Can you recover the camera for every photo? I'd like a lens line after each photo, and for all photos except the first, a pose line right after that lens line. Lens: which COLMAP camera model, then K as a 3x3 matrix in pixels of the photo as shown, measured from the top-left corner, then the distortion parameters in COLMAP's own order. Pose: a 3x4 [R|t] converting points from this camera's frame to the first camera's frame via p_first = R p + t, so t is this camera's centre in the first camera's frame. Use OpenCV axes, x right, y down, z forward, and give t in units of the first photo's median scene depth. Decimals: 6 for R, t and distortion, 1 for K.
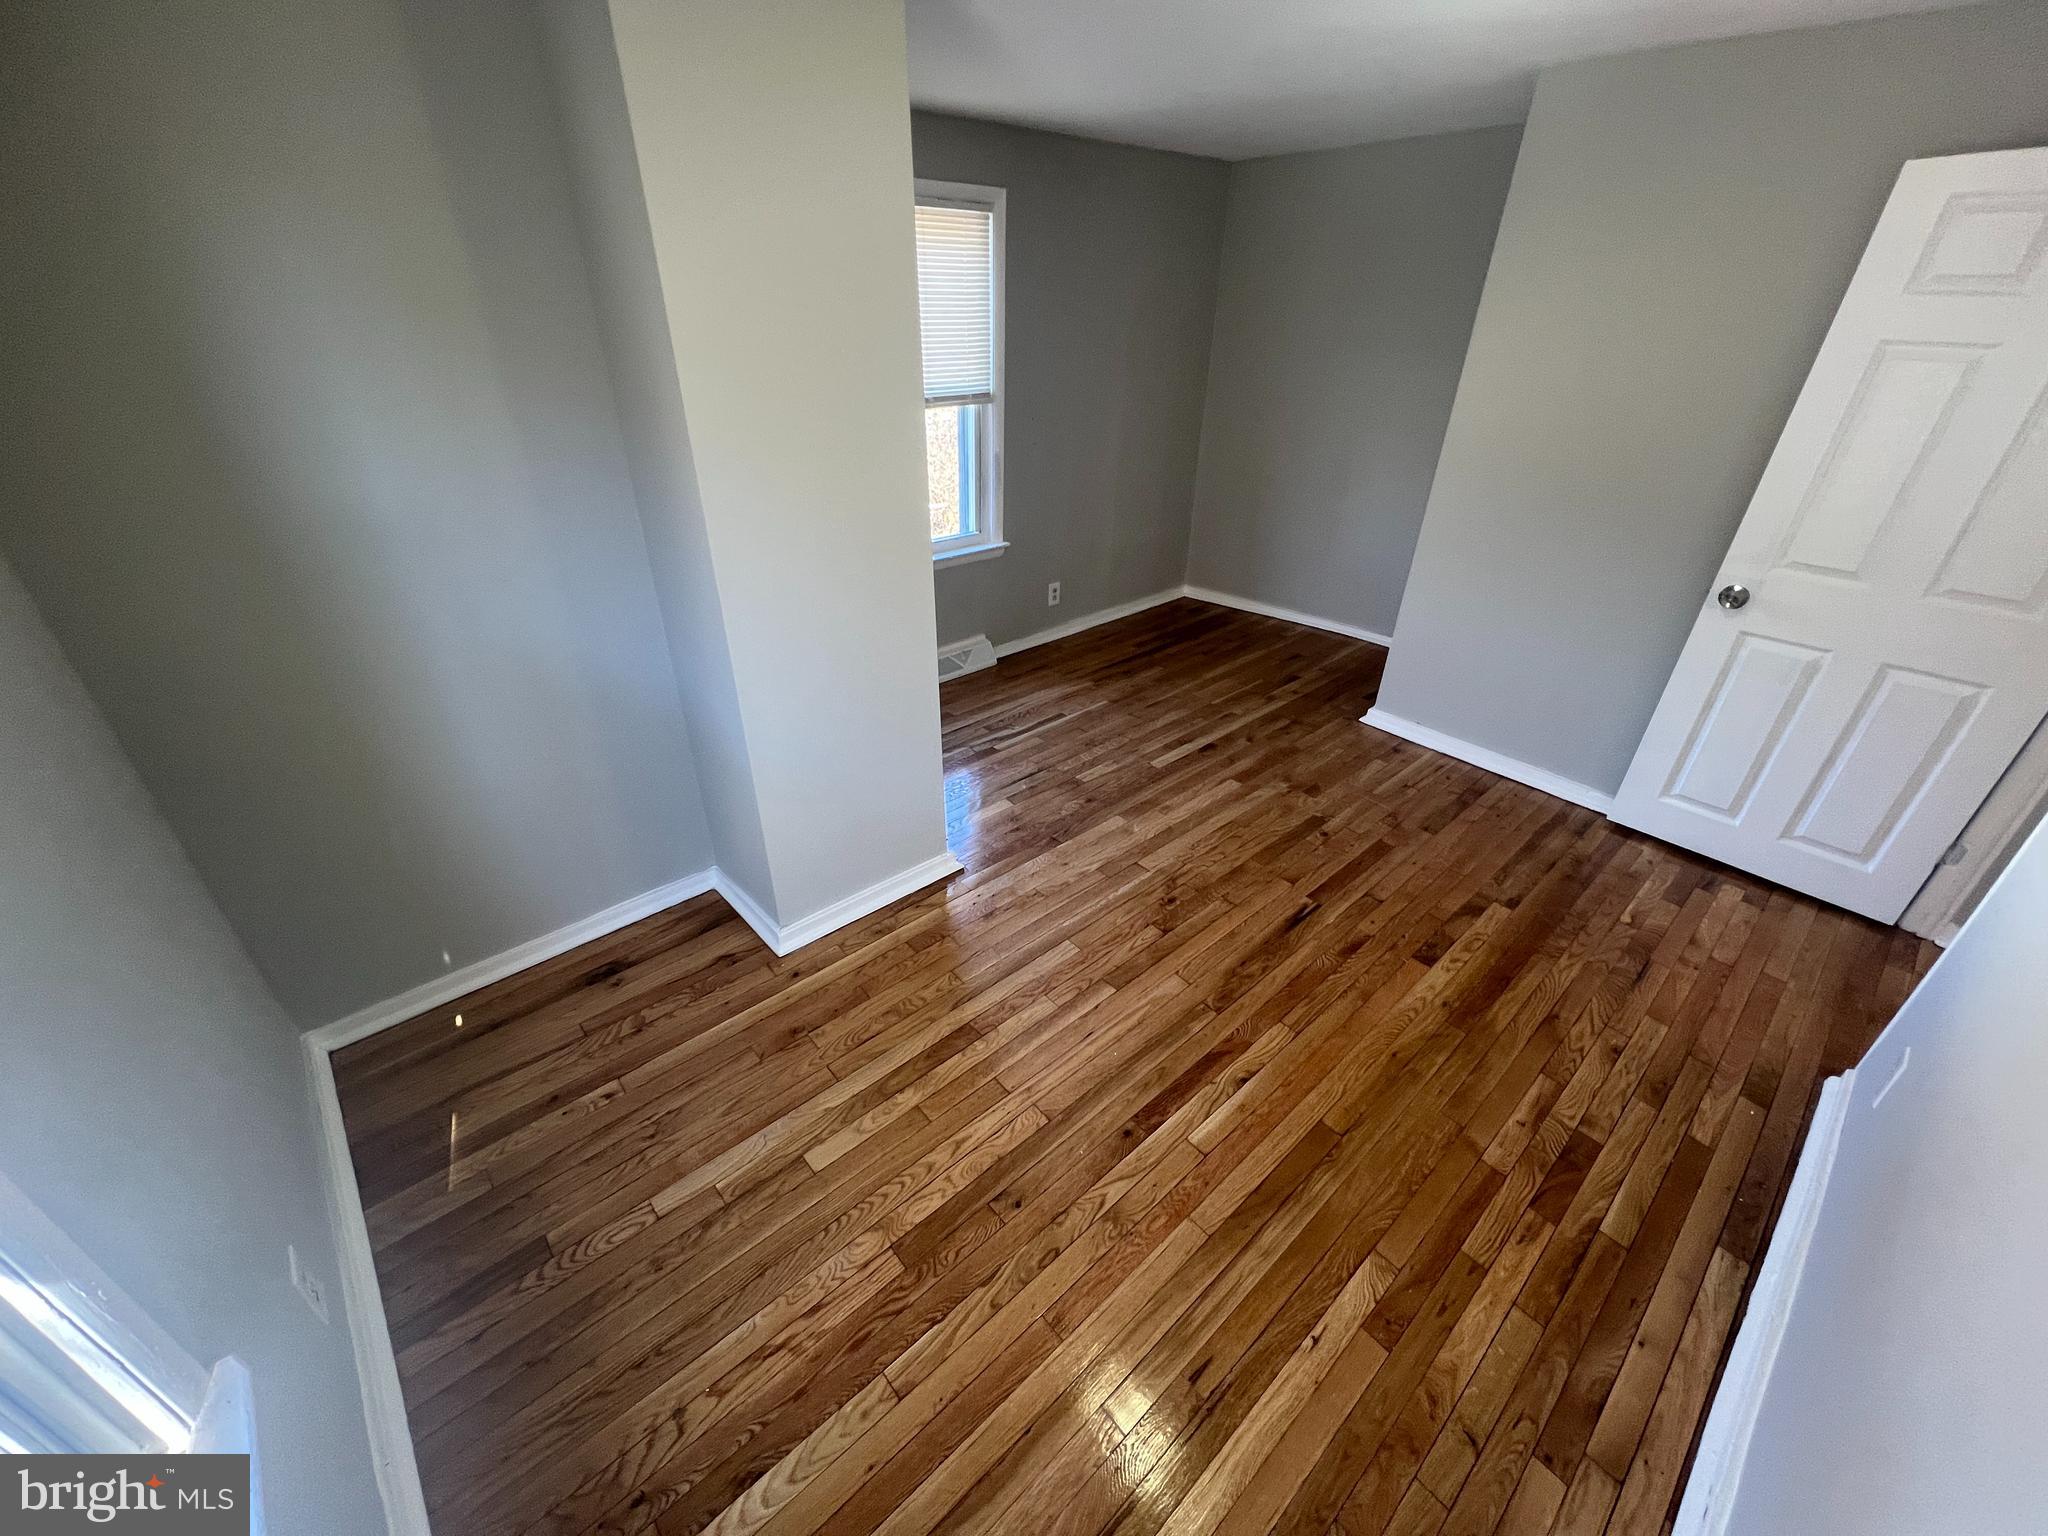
lens RADIAL K [[819.9, 0, 1024.9], [0, 819.9, 771.6], [0, 0, 1]] dist [-0.011647, 0.000187]
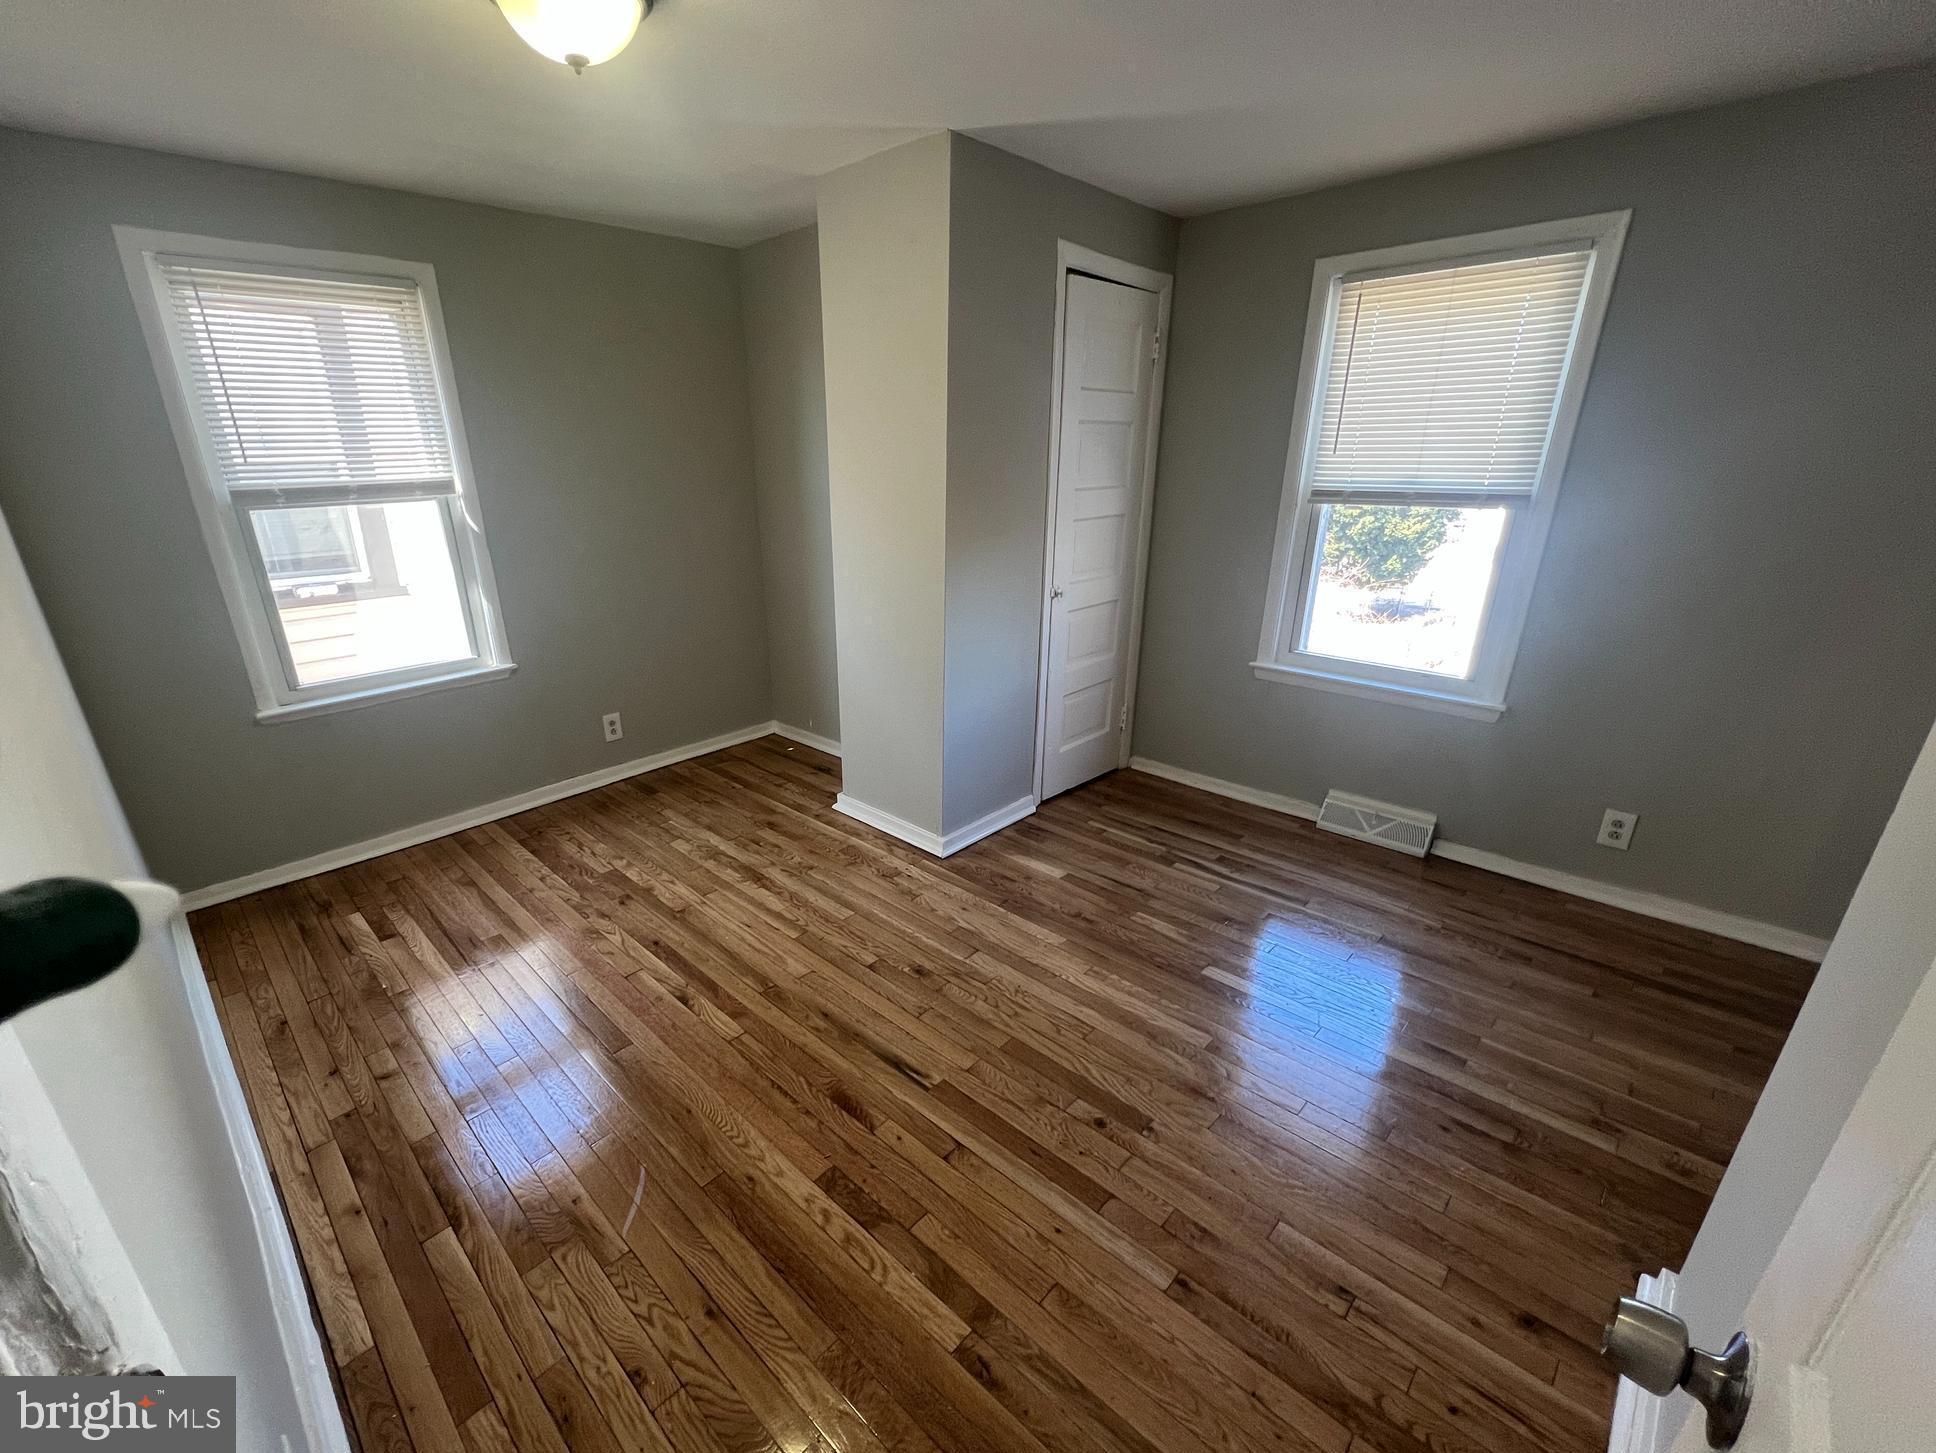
lens RADIAL K [[775.0, 0, 971.8], [0, 775.0, 736.7], [0, 0, 1]] dist [-0.011647, 0.000187]
pose [[0.119886, 0.338510, -0.933294, 1.145020], [-0.483630, 0.840901, 0.242874, -0.406984], [0.867023, 0.422252, 0.264526, 0.806543]]
